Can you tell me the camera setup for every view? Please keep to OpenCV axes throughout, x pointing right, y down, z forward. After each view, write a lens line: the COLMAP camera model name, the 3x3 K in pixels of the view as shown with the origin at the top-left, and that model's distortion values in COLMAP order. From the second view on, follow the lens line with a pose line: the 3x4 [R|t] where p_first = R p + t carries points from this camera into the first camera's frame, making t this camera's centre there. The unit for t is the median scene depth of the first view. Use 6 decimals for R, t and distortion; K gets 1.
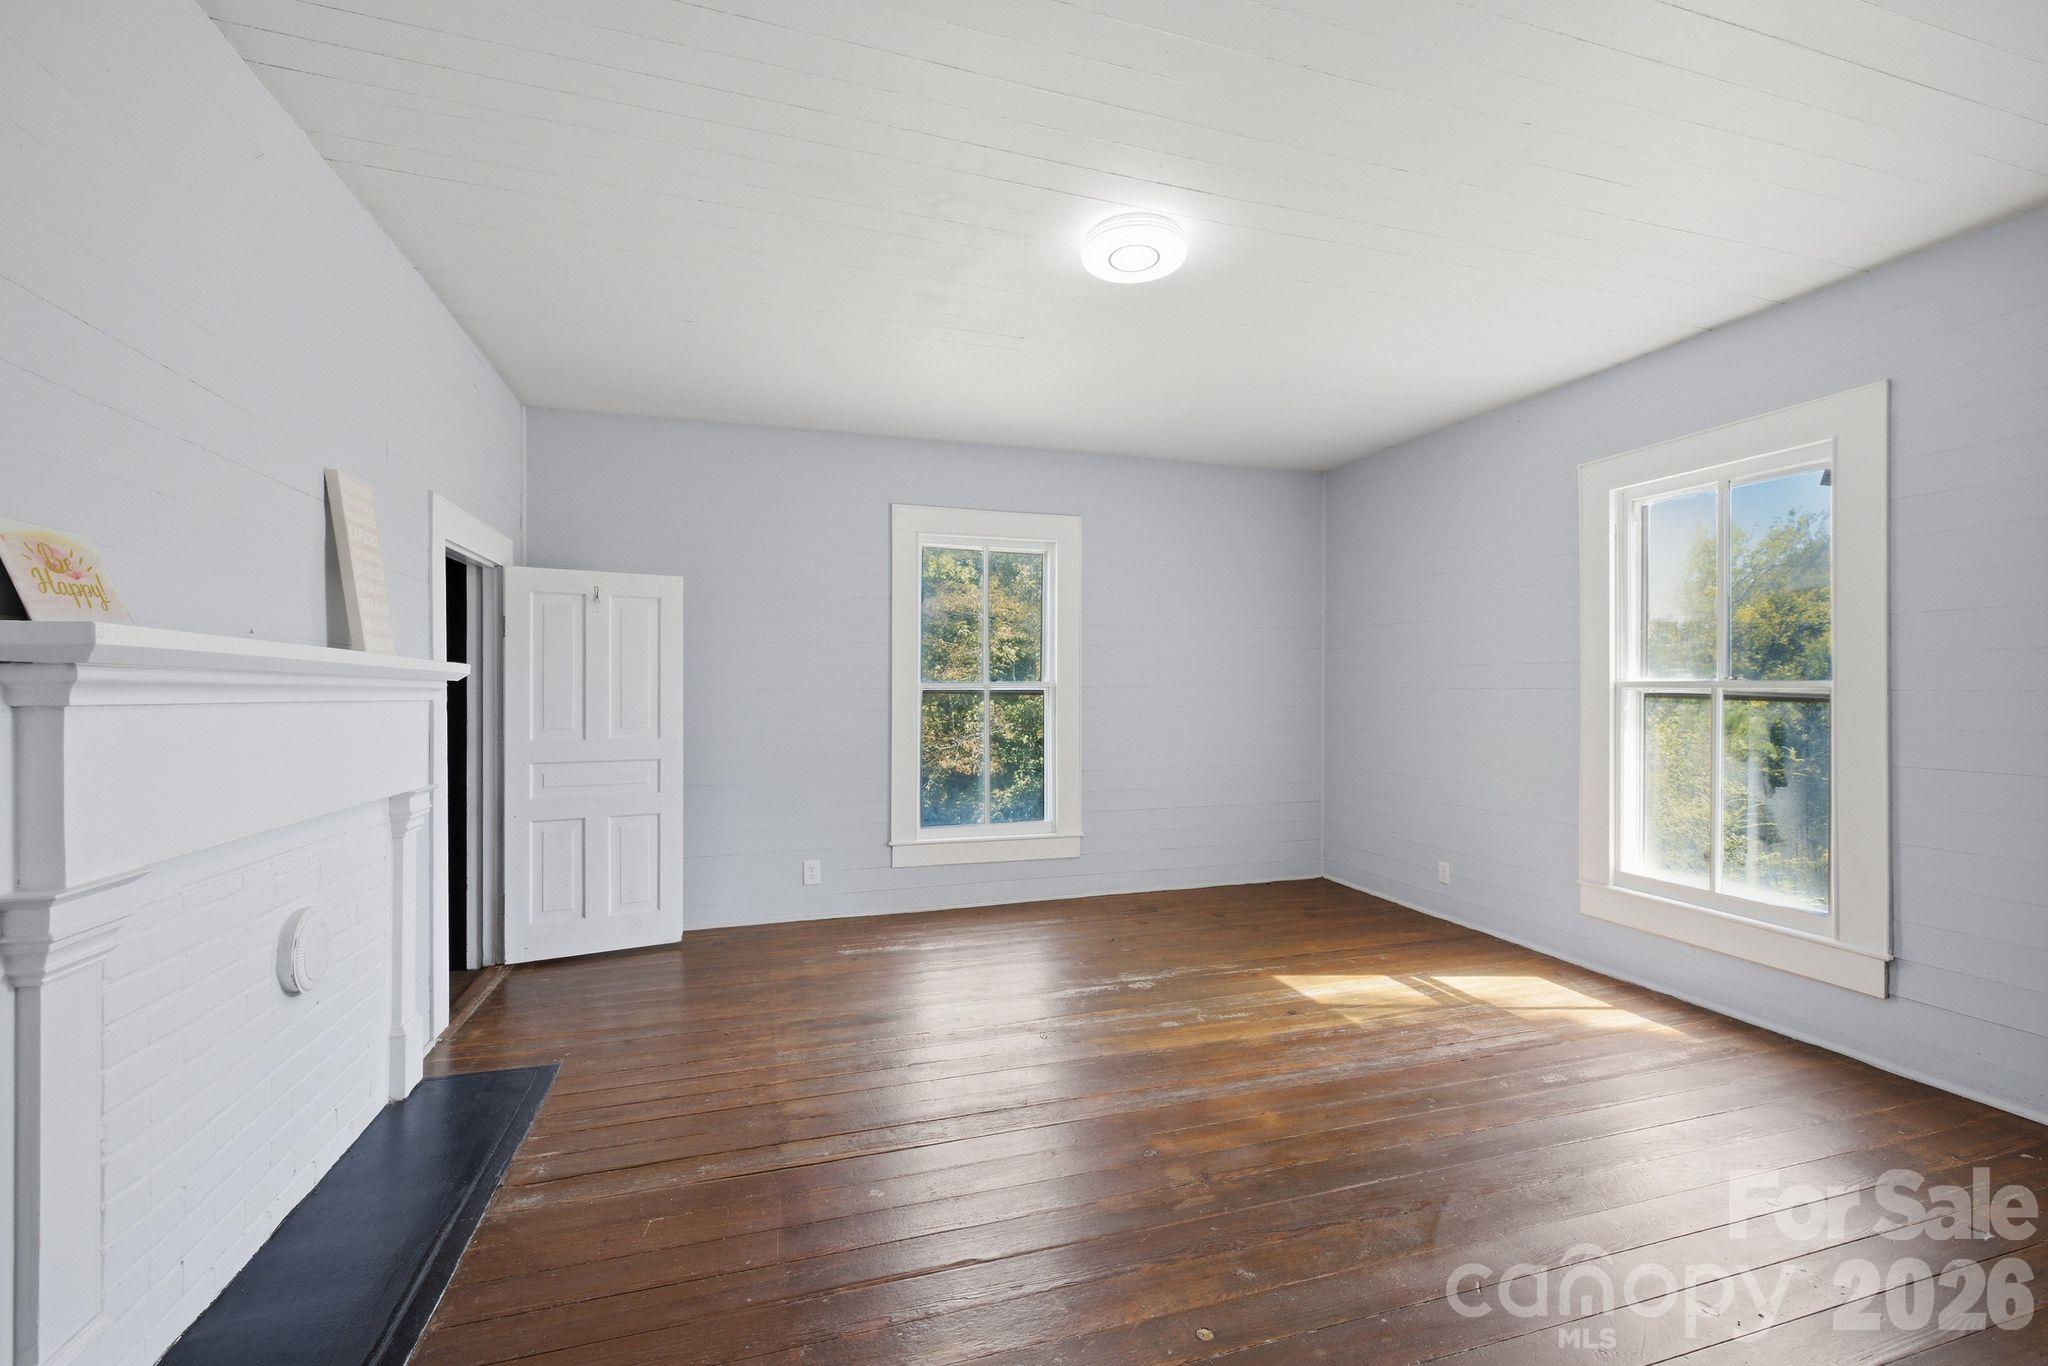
lens RADIAL K [[855.5, 0, 1024.0], [0, 855.5, 683.0], [0, 0, 1]] dist [0.000875, 0.000024]
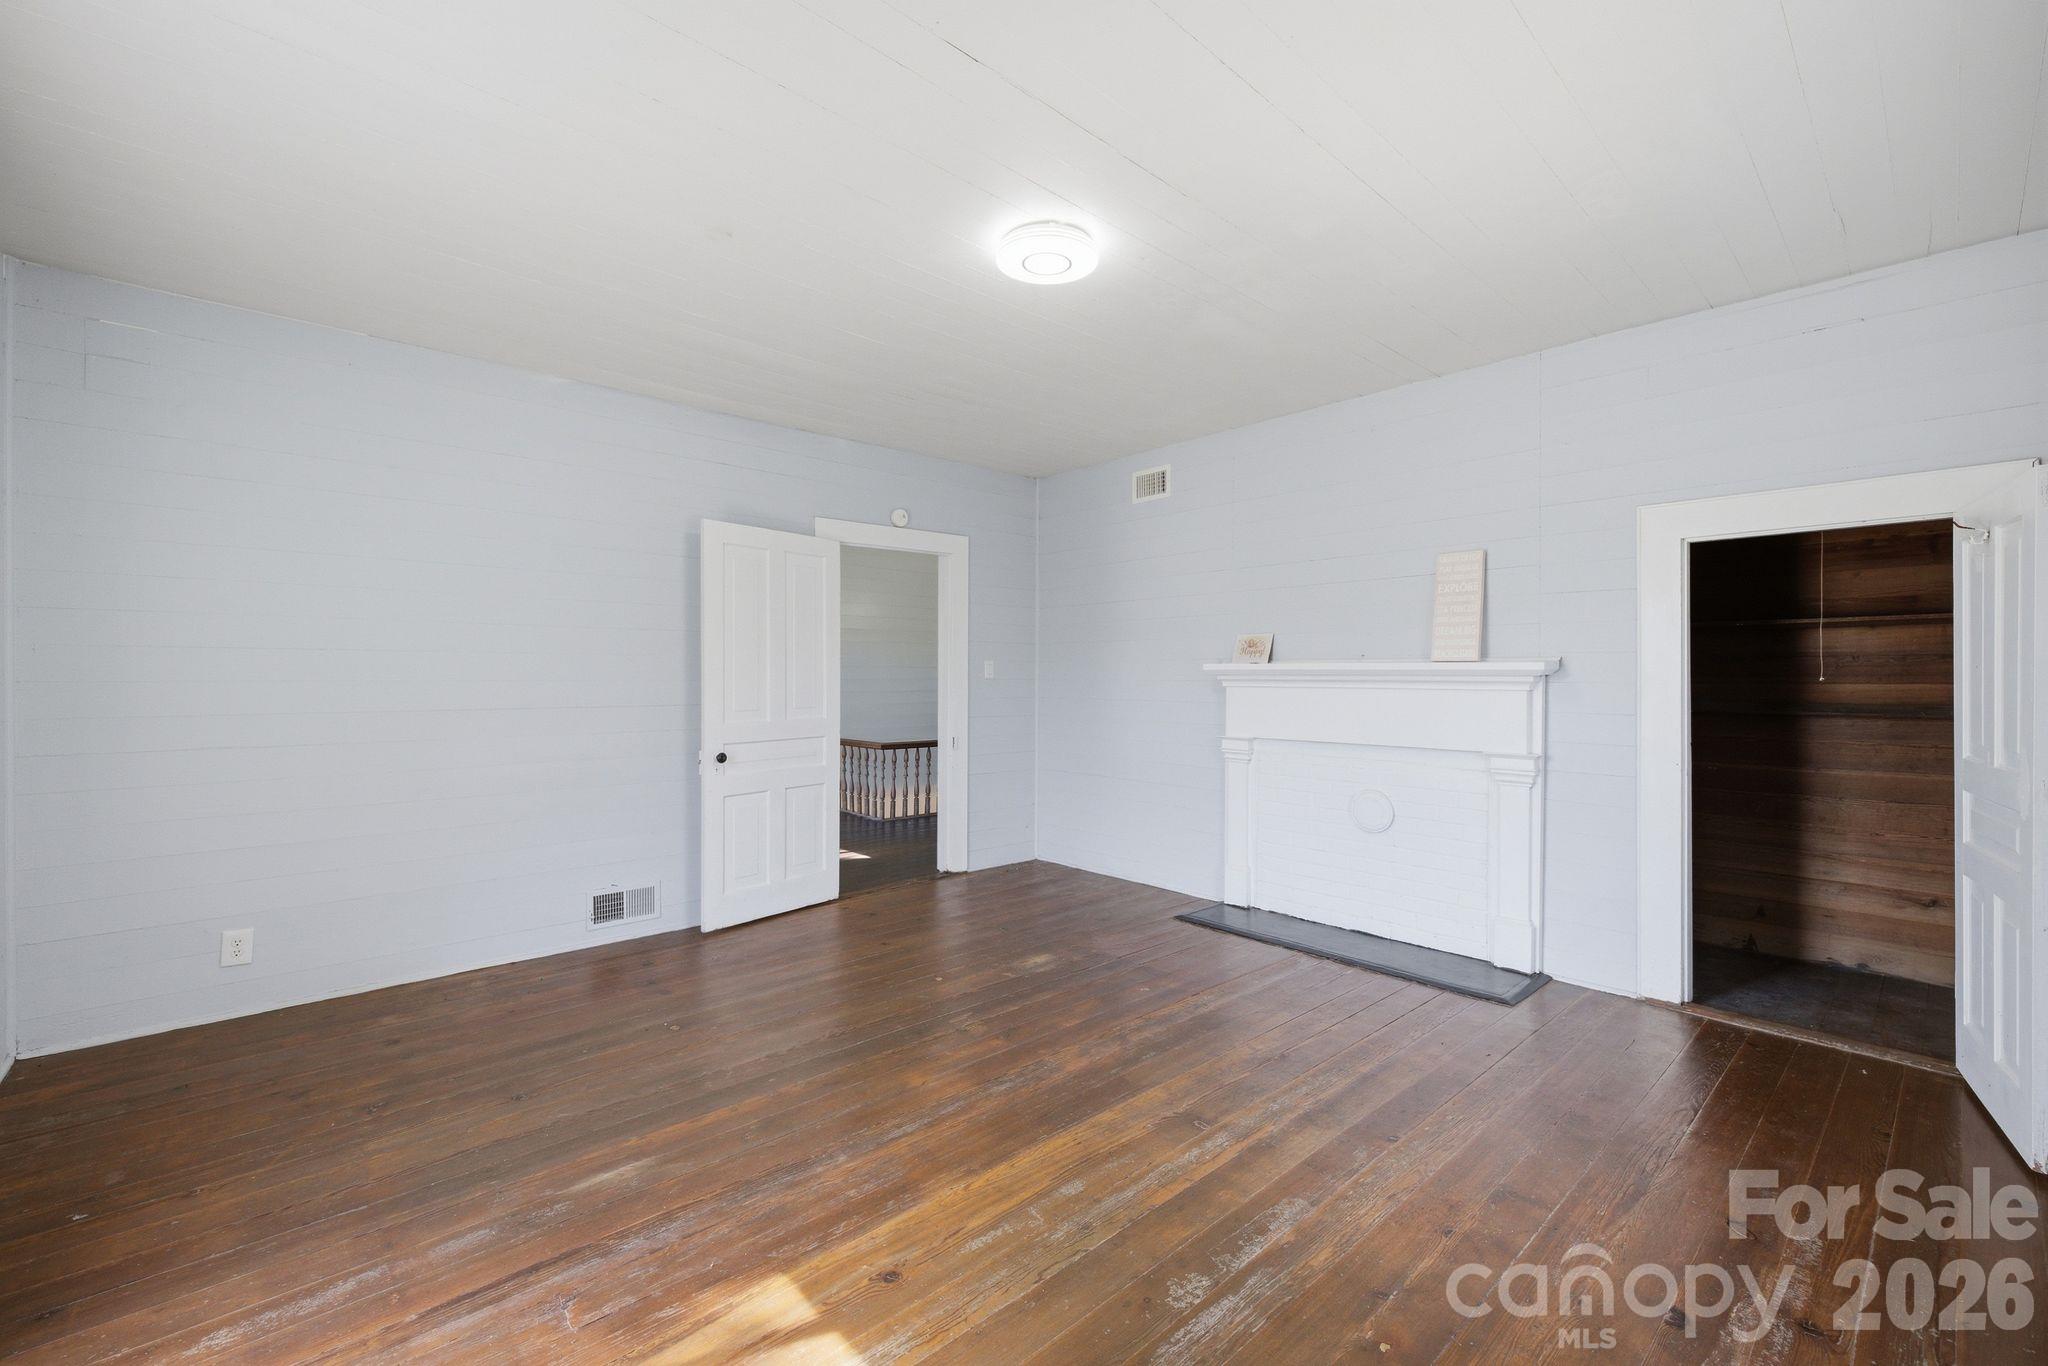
lens RADIAL K [[855.5, 0, 1024.0], [0, 855.5, 683.0], [0, 0, 1]] dist [0.000875, 0.000024]
pose [[-0.905696, -0.006526, -0.423878, 0.503375], [-0.002730, 0.999951, -0.009561, 0.016125], [0.423919, -0.007502, -0.905669, 1.640083]]
